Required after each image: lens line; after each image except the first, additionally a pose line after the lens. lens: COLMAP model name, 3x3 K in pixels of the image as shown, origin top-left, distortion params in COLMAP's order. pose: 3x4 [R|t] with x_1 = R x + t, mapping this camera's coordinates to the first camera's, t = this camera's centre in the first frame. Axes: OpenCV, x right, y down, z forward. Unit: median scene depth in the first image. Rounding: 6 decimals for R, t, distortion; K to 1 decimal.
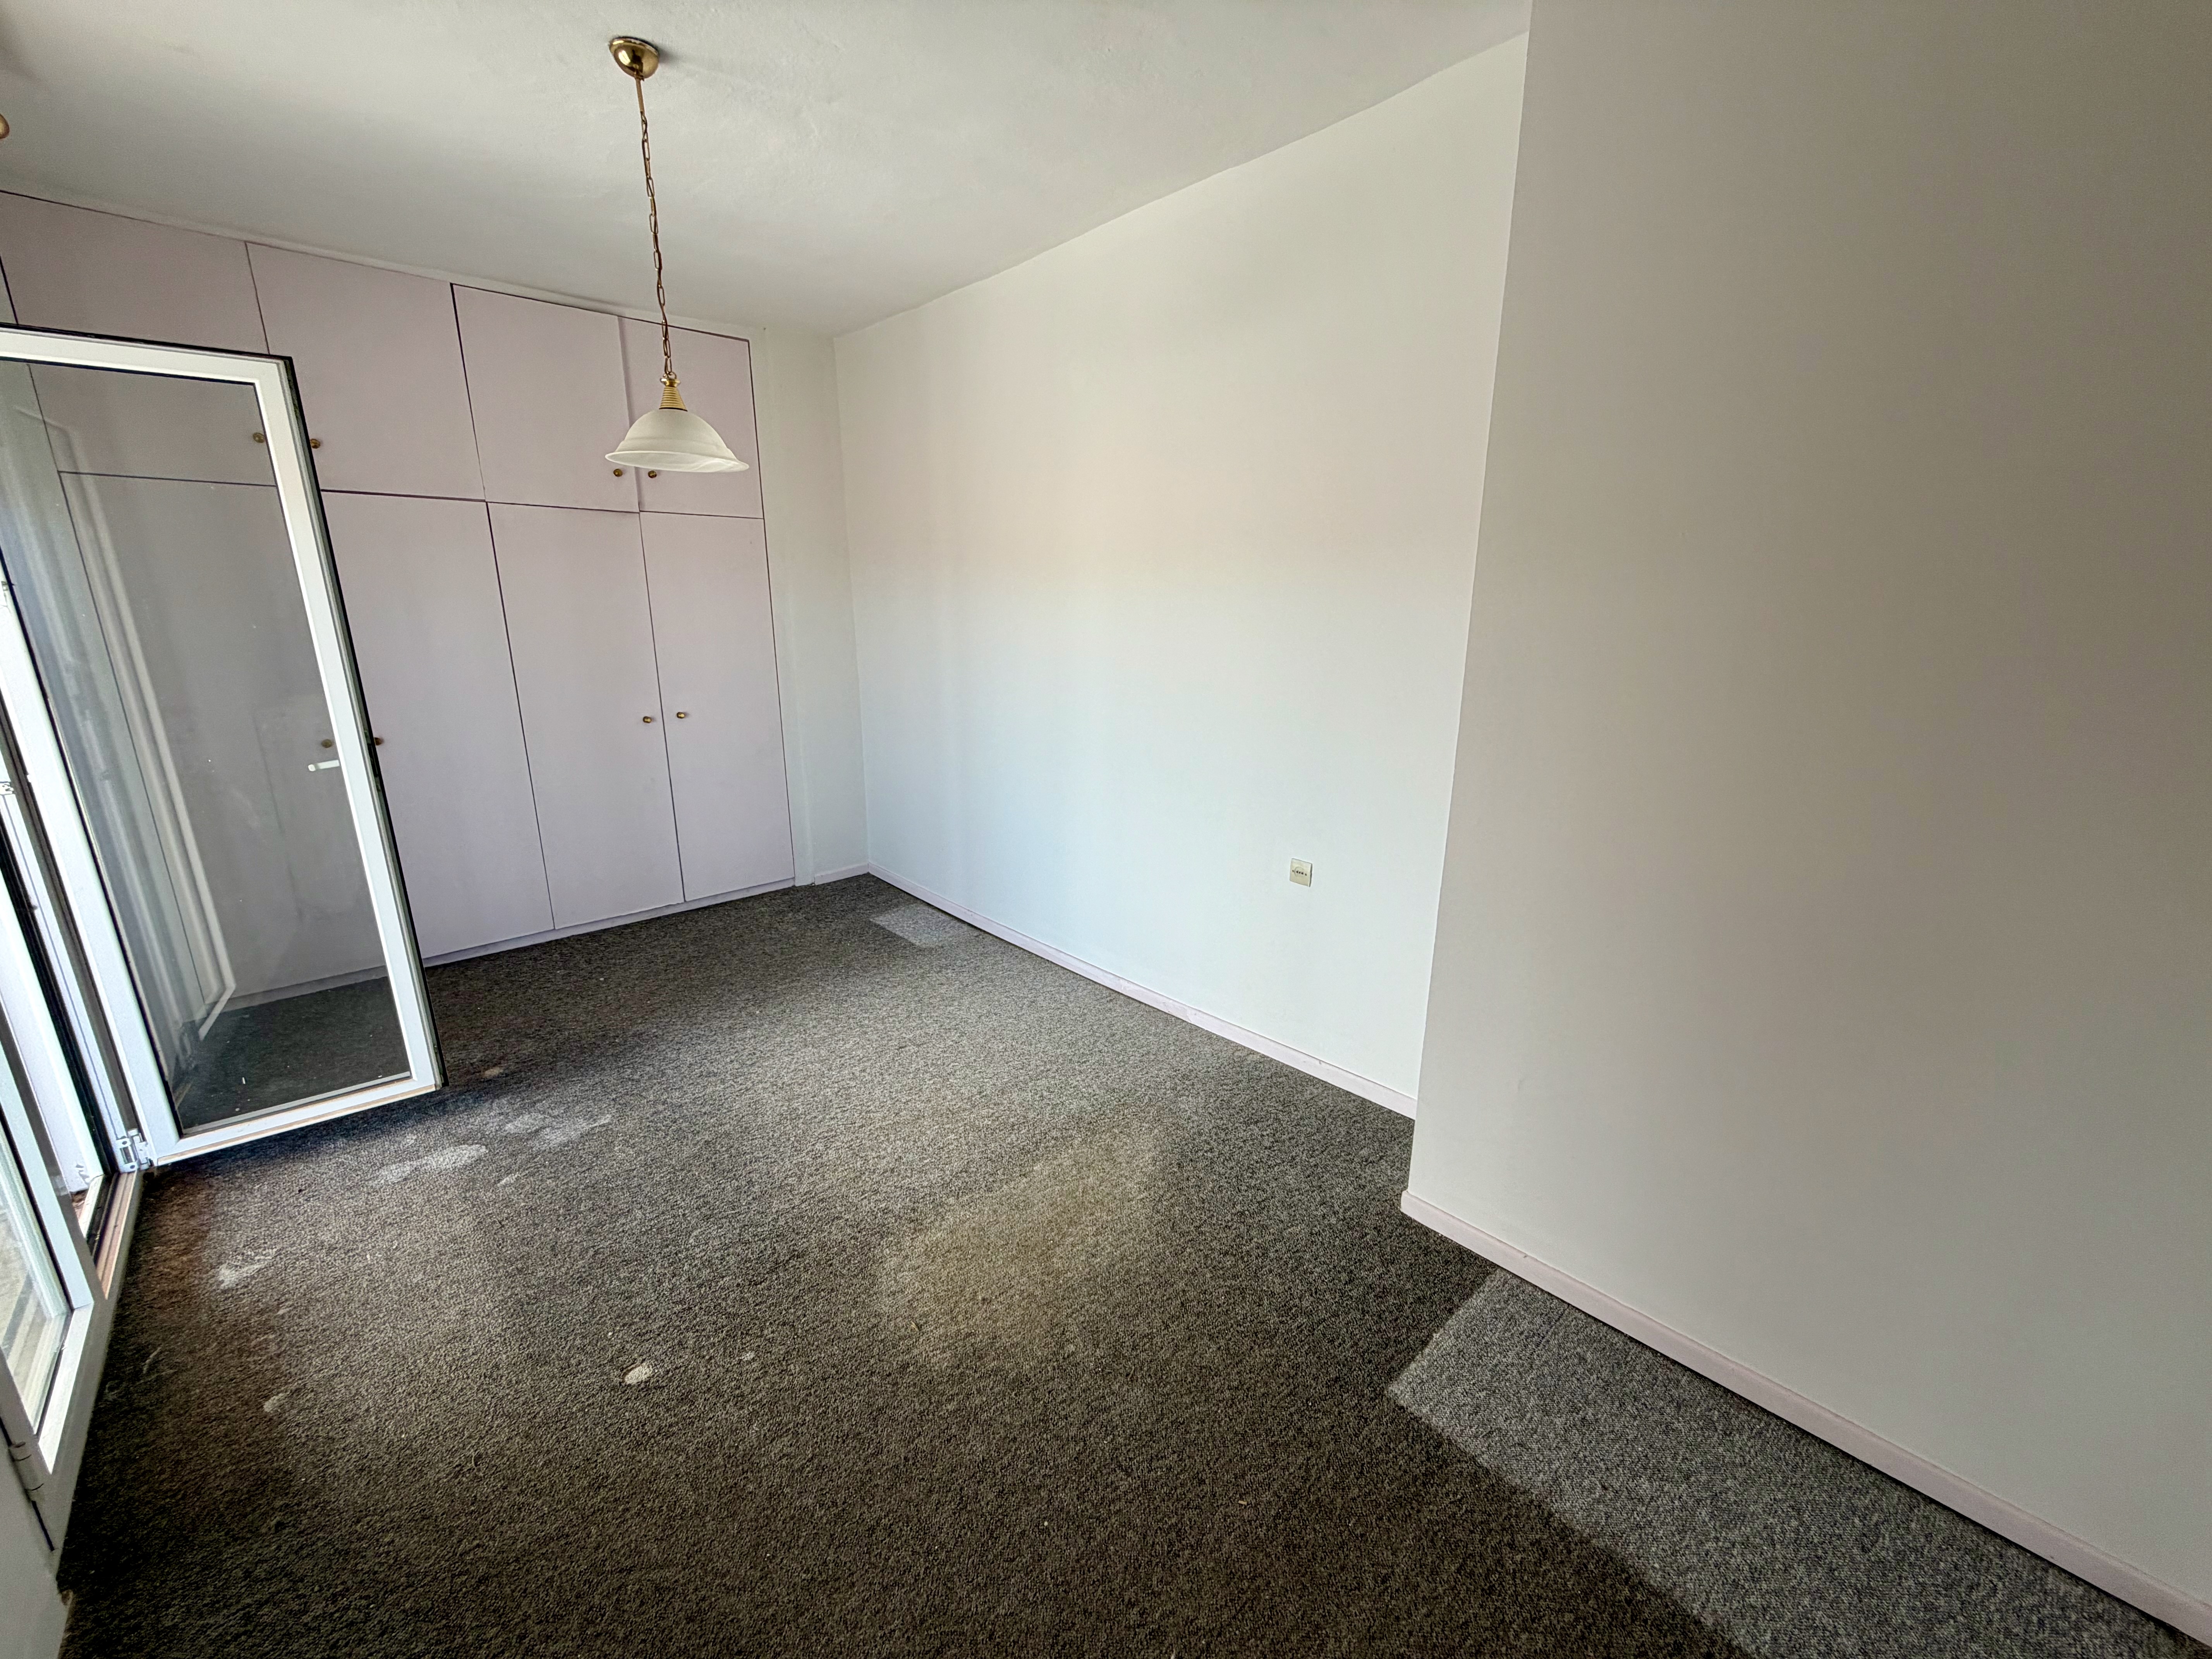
lens RADIAL K [[878.8, 0, 1093.1], [0, 878.8, 833.7], [0, 0, 1]] dist [-0.000445, 0.000100]
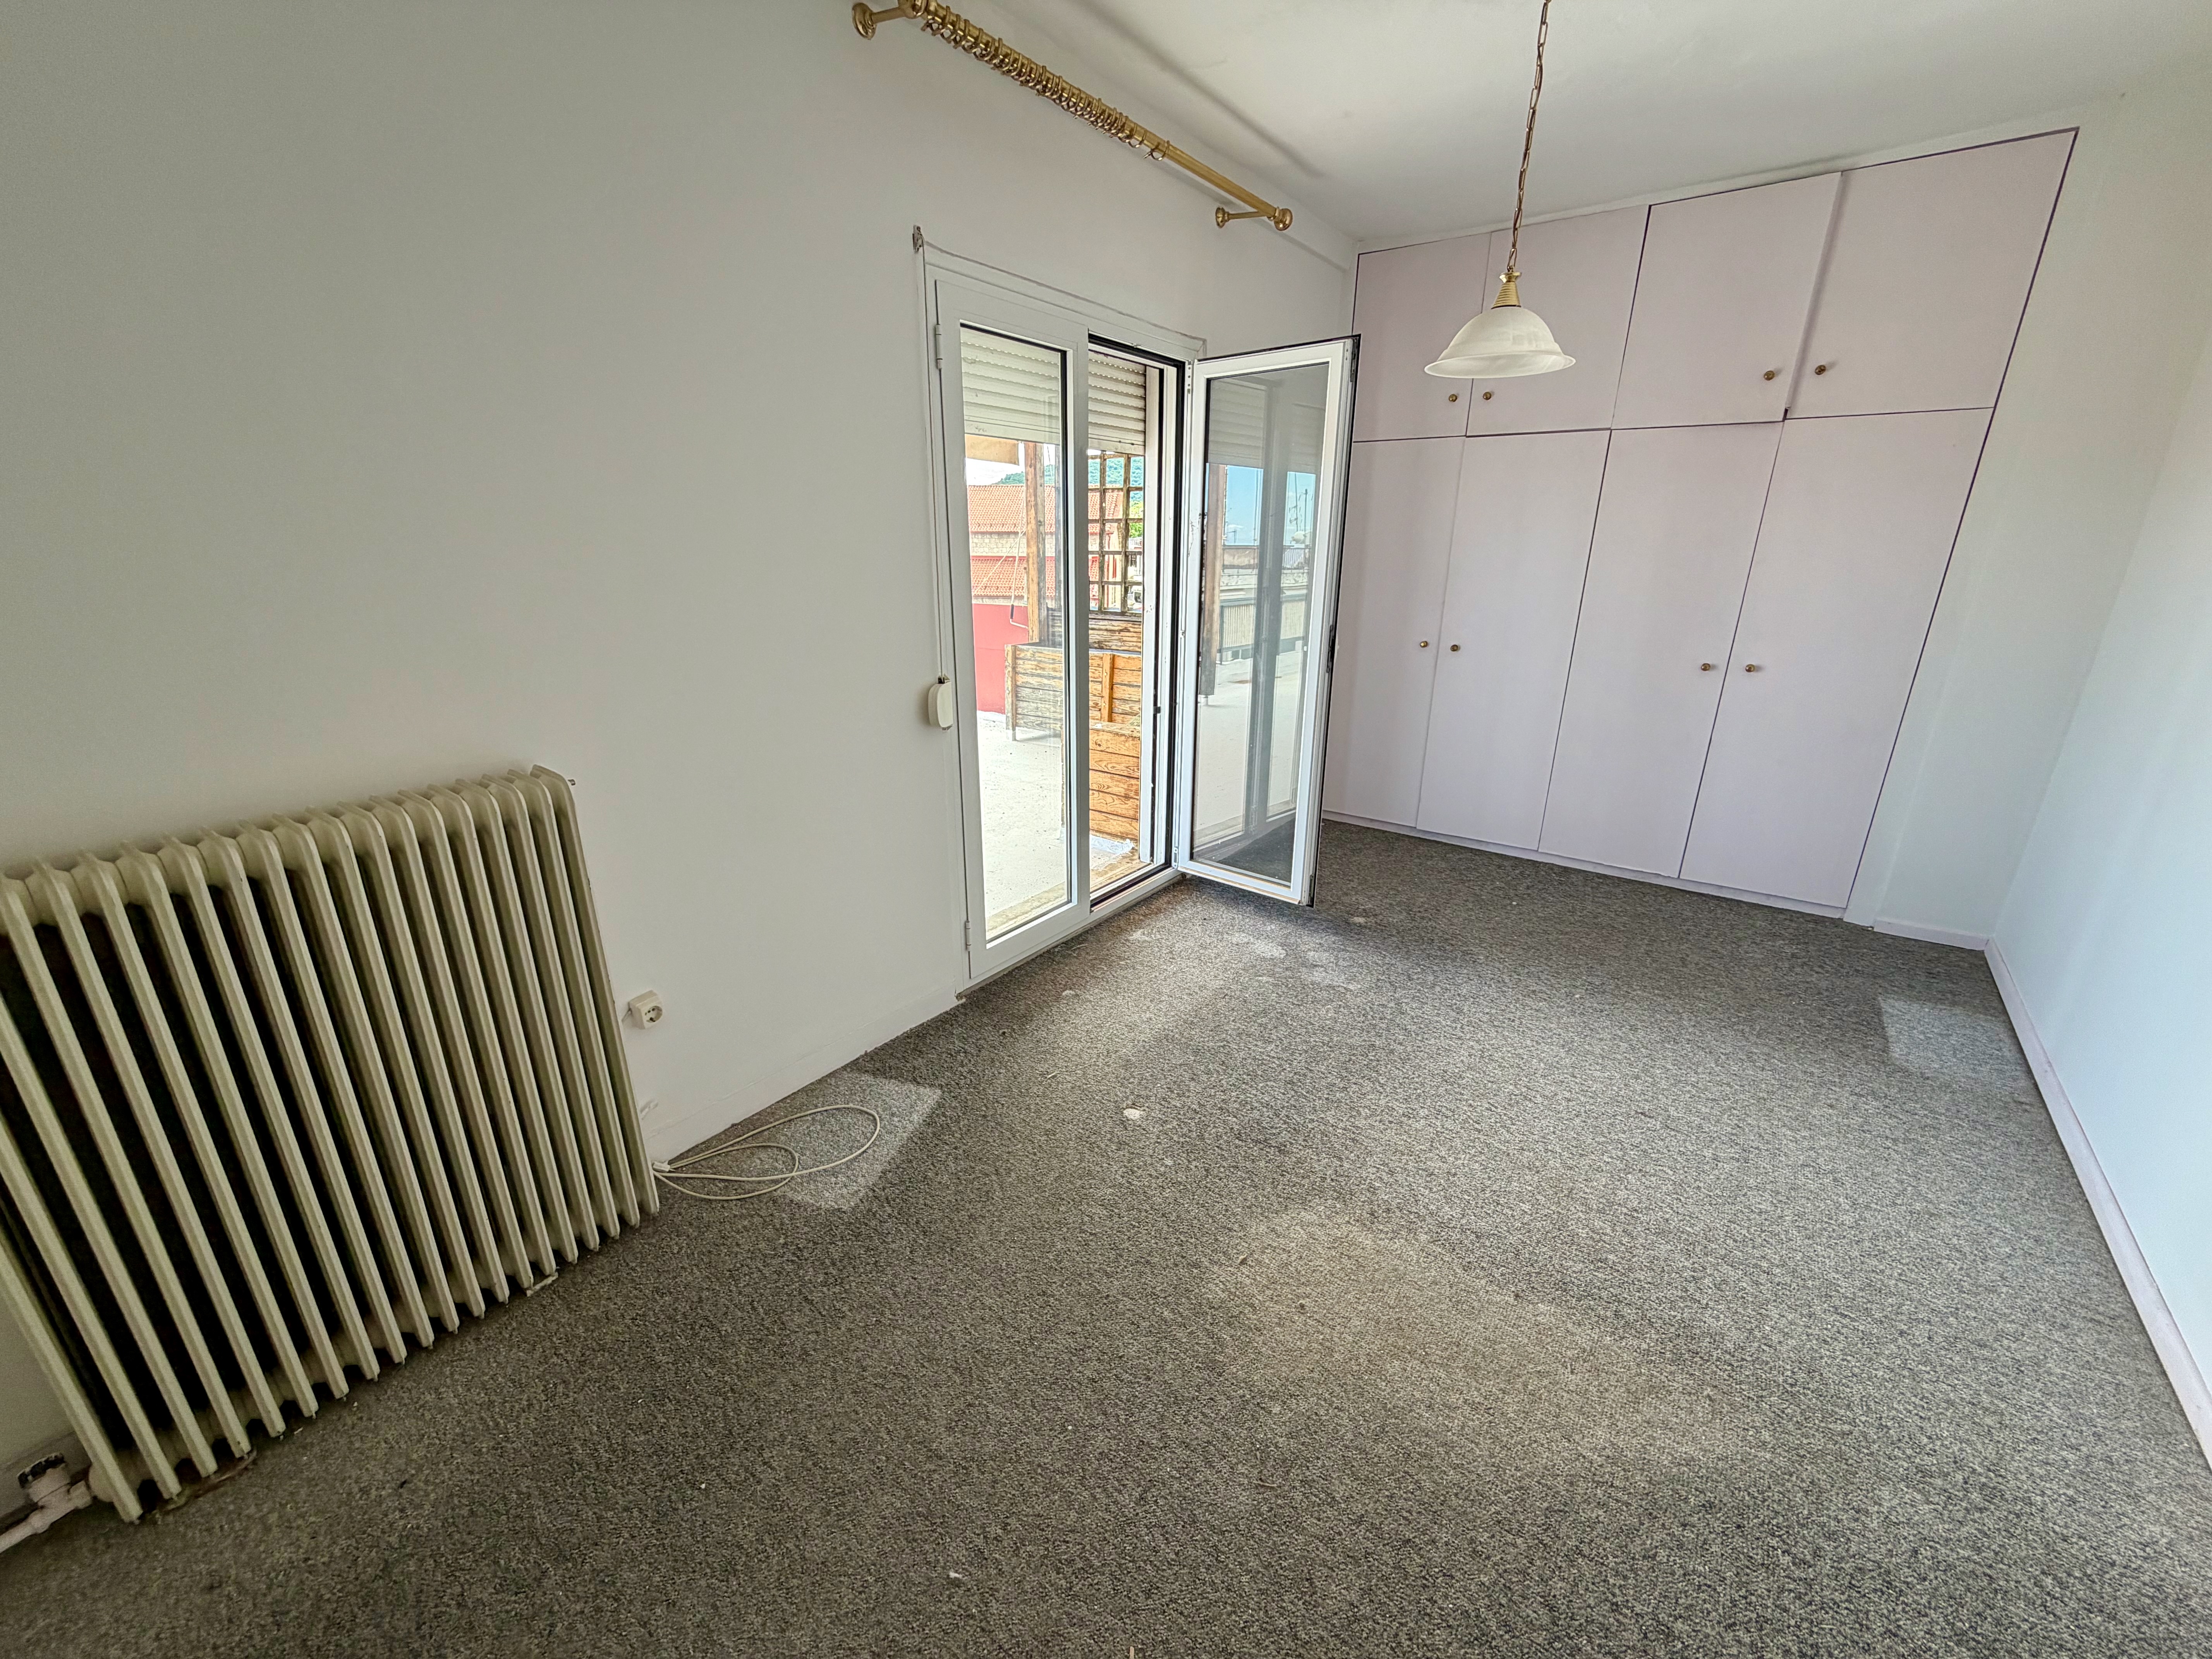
lens RADIAL K [[878.8, 0, 1100.5], [0, 878.8, 830.5], [0, 0, 1]] dist [-0.000445, 0.000100]
pose [[0.191636, 0.309091, -0.931525, 0.415932], [-0.258541, 0.931491, 0.255892, -0.076731], [0.946801, 0.191799, 0.258421, 0.387264]]
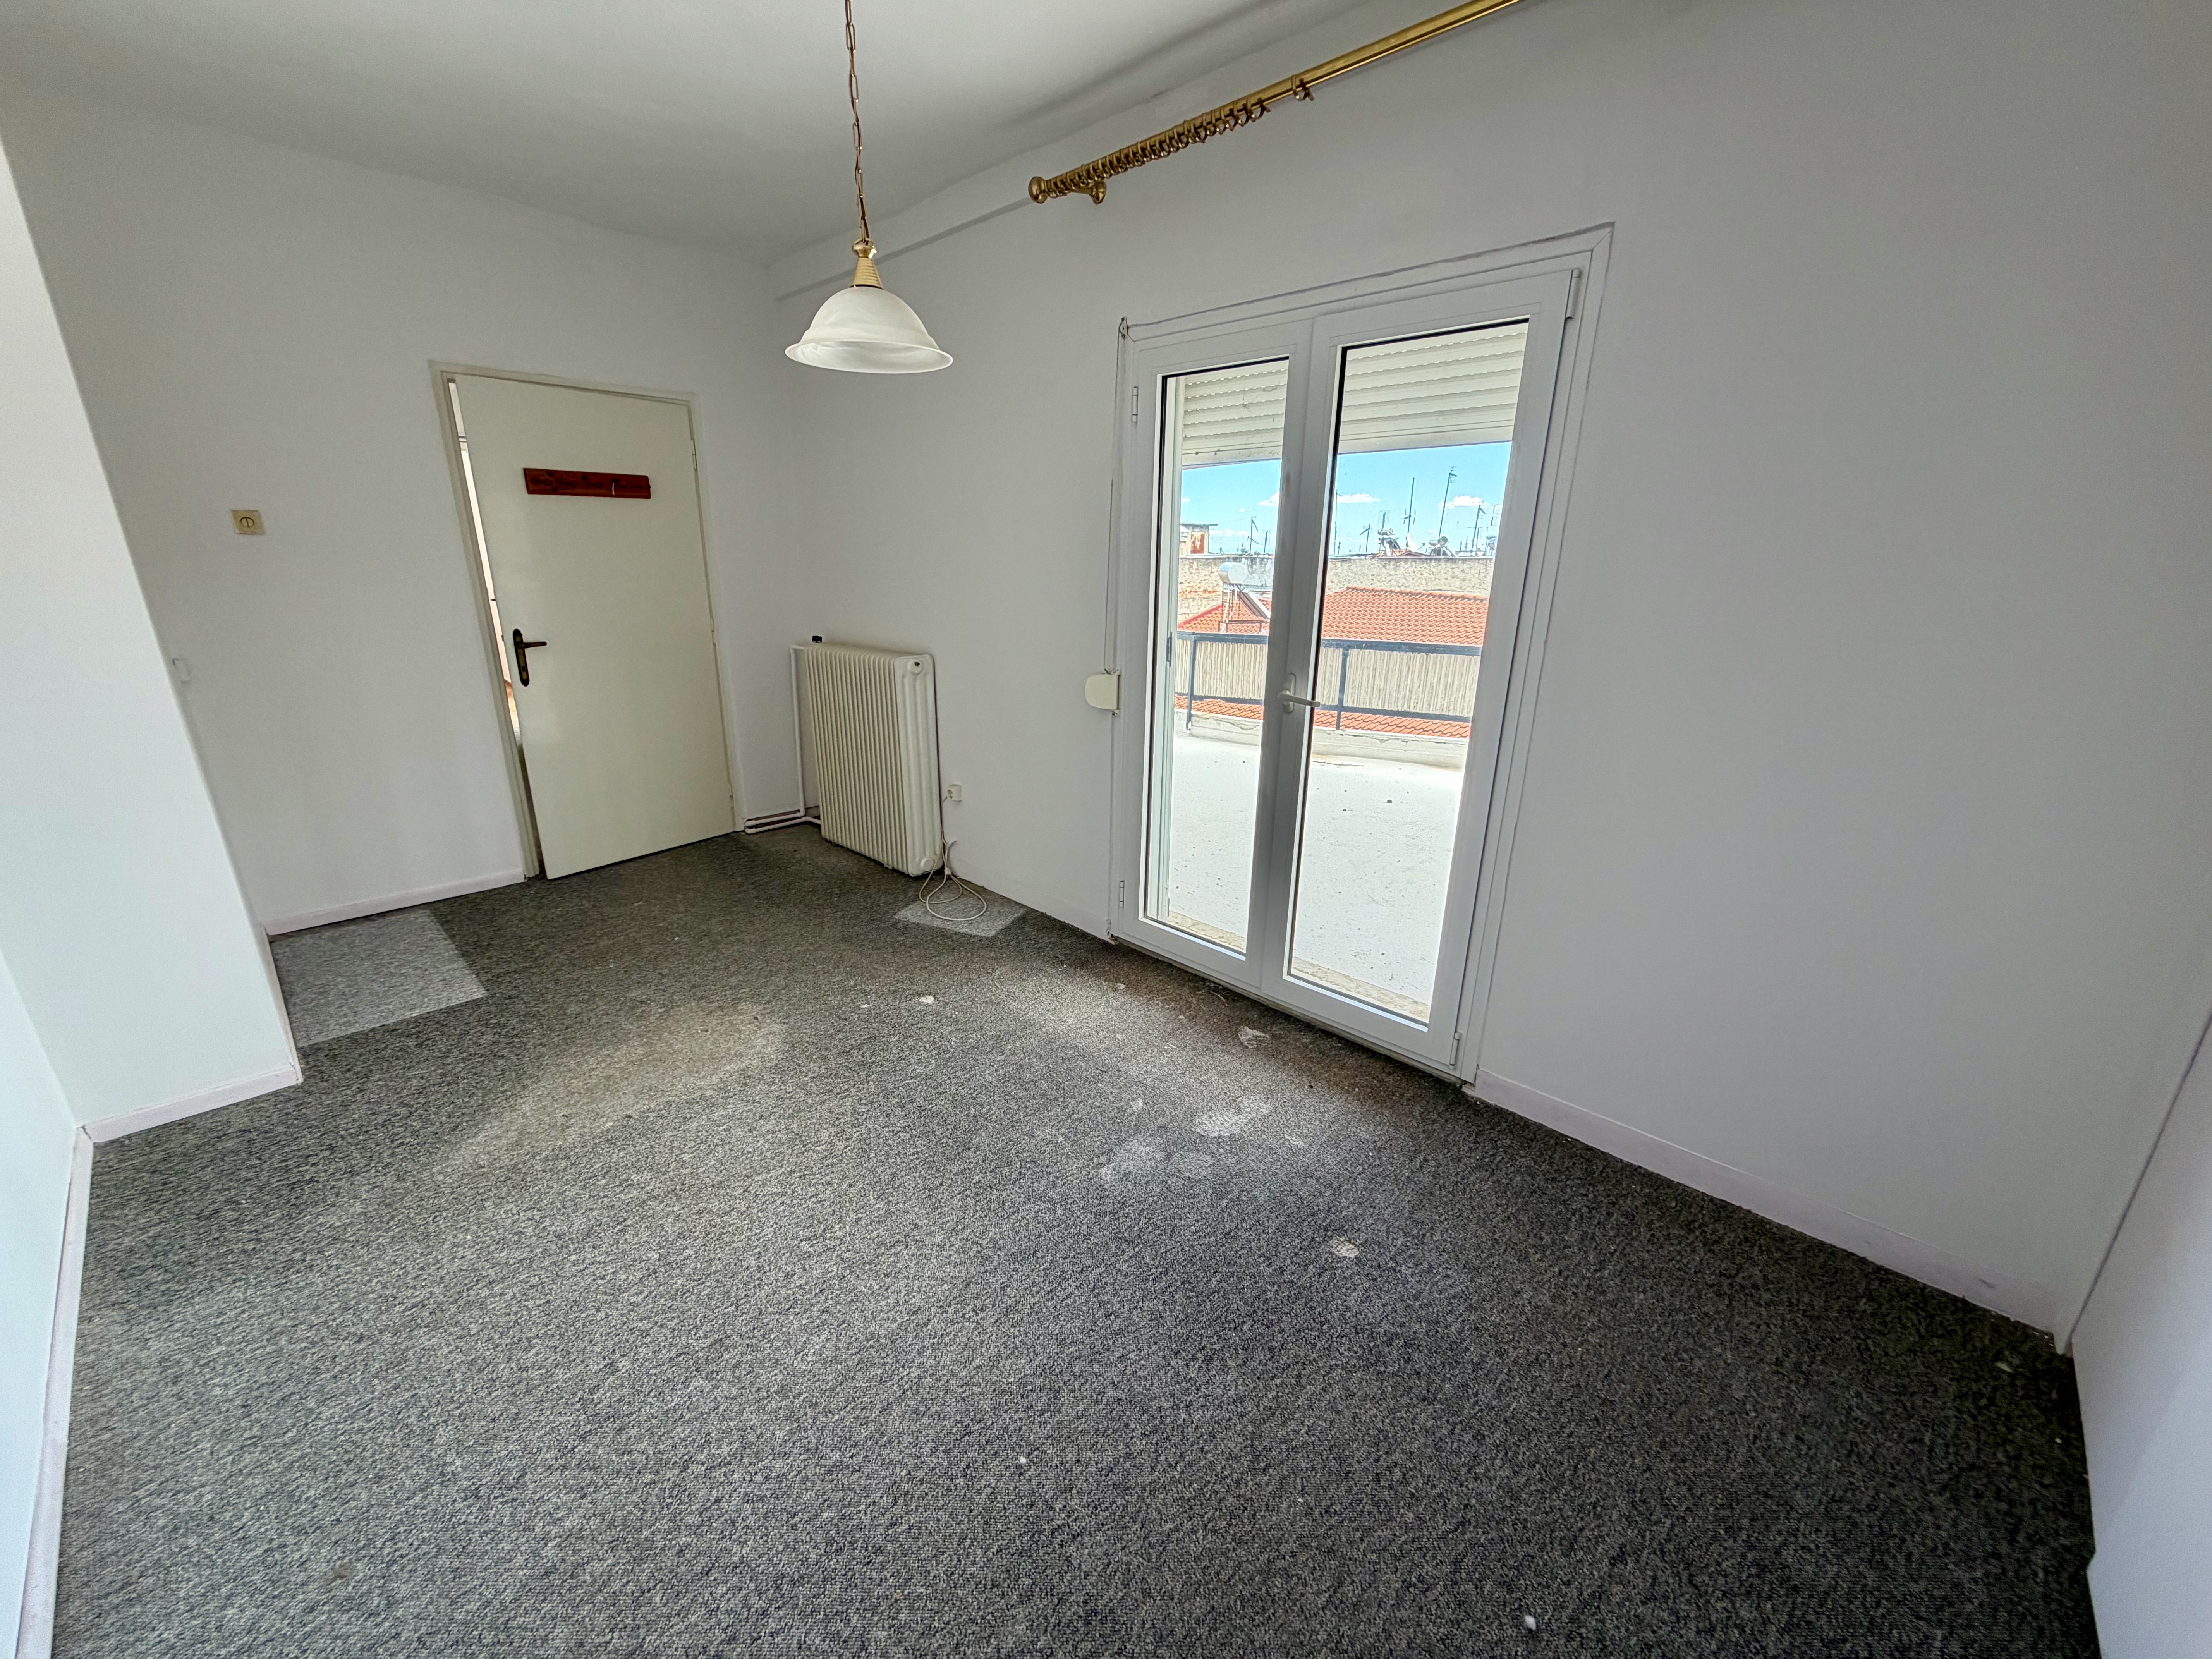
lens RADIAL K [[878.8, 0, 1103.3], [0, 878.8, 831.4], [0, 0, 1]] dist [-0.000445, 0.000100]
pose [[-0.997674, 0.009123, -0.067560, -0.543946], [-0.028944, 0.840568, 0.540932, -0.434201], [0.061724, 0.541629, -0.838348, 1.660354]]
